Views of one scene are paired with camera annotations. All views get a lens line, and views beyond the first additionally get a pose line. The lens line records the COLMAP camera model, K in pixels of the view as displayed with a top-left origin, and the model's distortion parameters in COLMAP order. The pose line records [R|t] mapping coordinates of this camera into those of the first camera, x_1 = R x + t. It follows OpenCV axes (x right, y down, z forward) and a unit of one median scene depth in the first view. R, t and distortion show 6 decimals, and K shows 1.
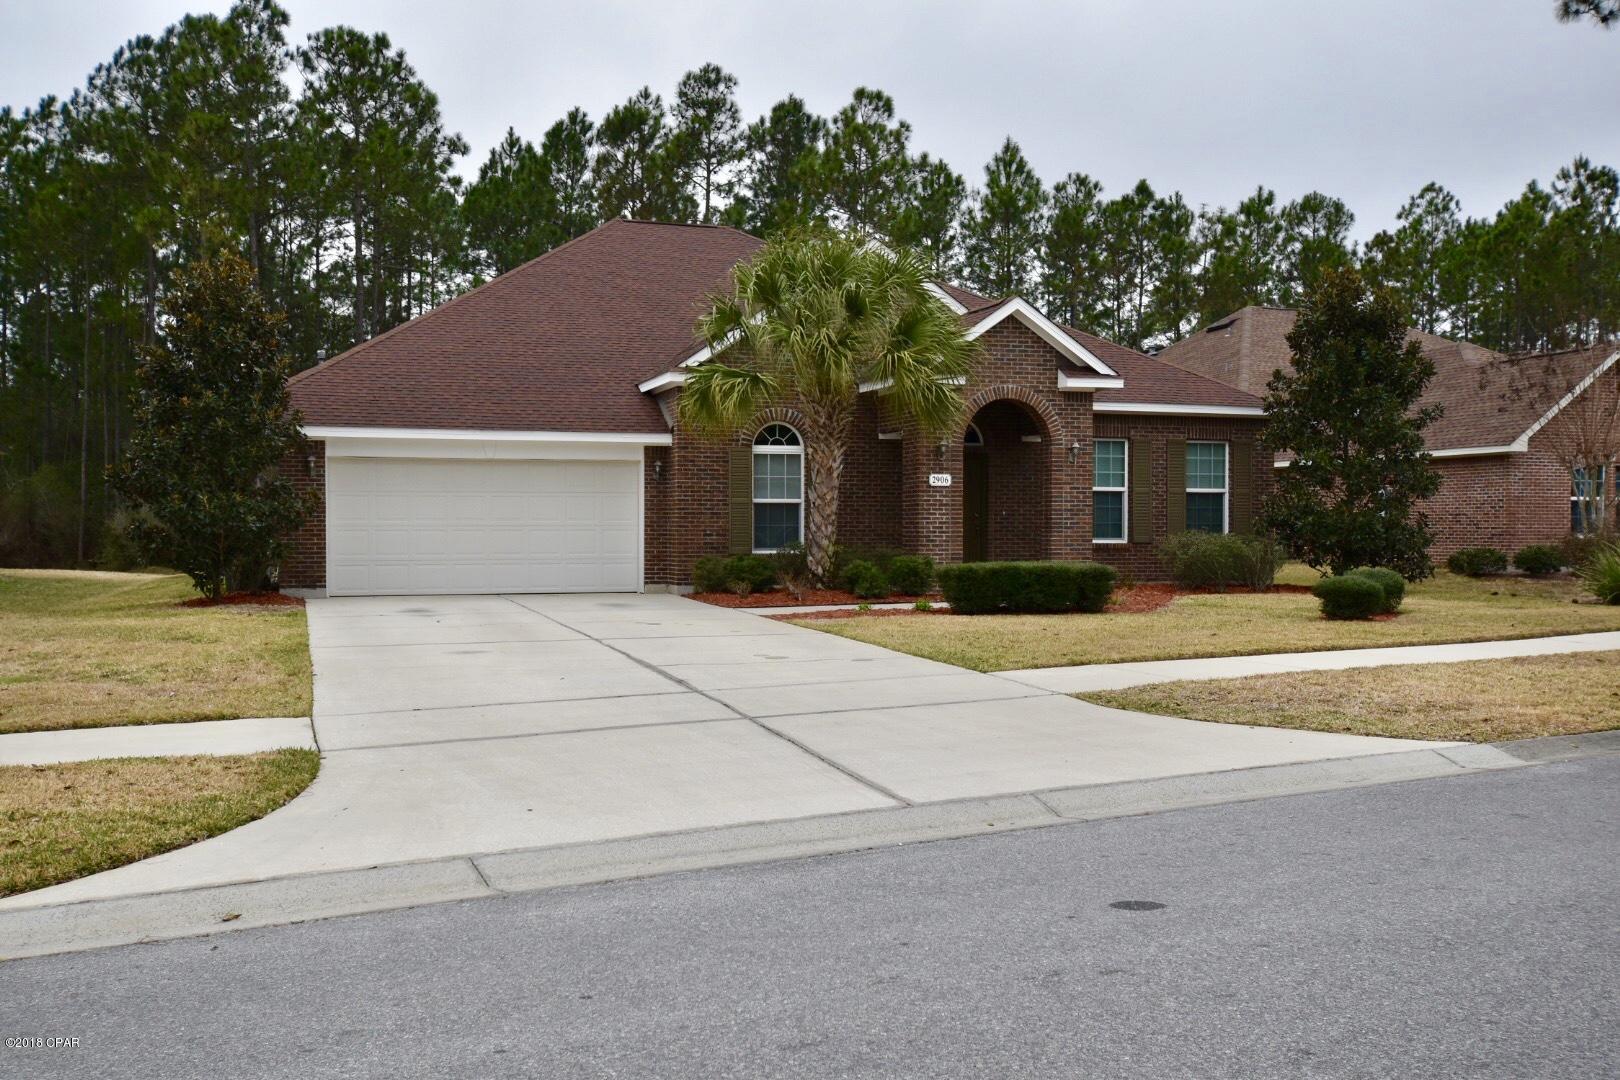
lens RADIAL K [[1650.2, 0, 815.3], [0, 1650.2, 535.4], [0, 0, 1]] dist [0.053855, 0.000000]
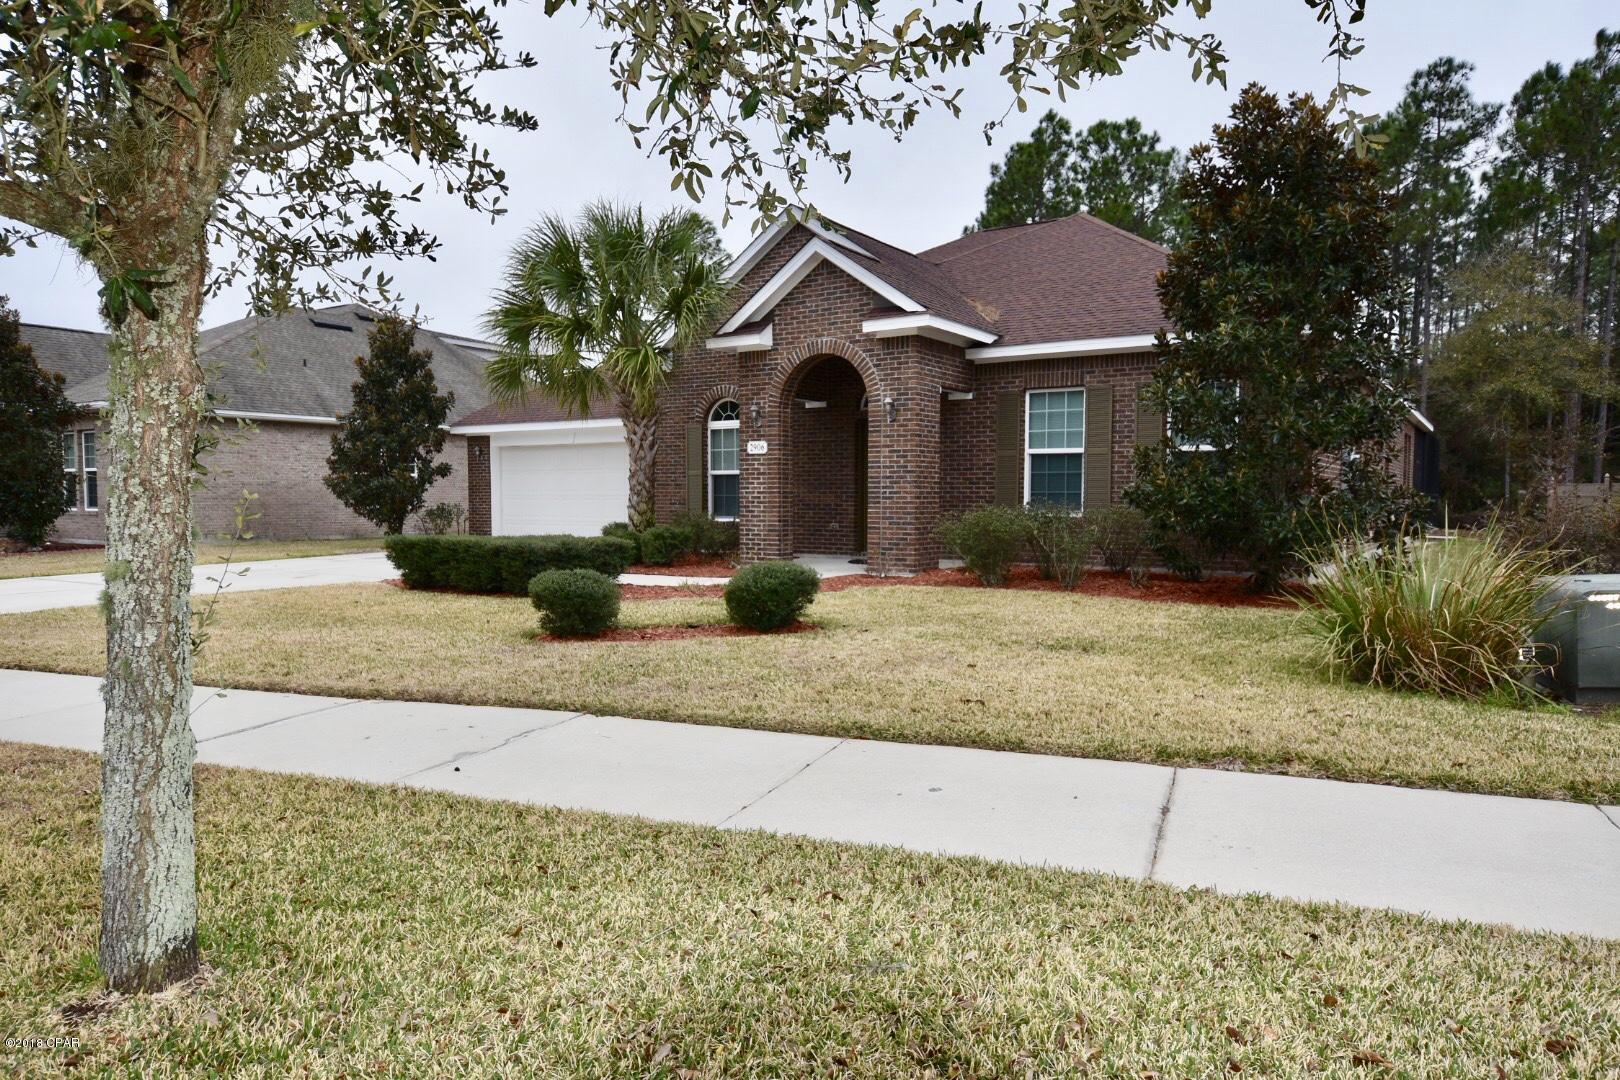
lens RADIAL K [[1052.8, 0, 807.4], [0, 1052.8, 539.2], [0, 0, 1]] dist [0.022086, -0.009465]
pose [[0.609353, 0.032091, -0.792249, 0.543588], [-0.006243, 0.999344, 0.035678, -0.002337], [0.792875, -0.016794, 0.609153, 0.614256]]
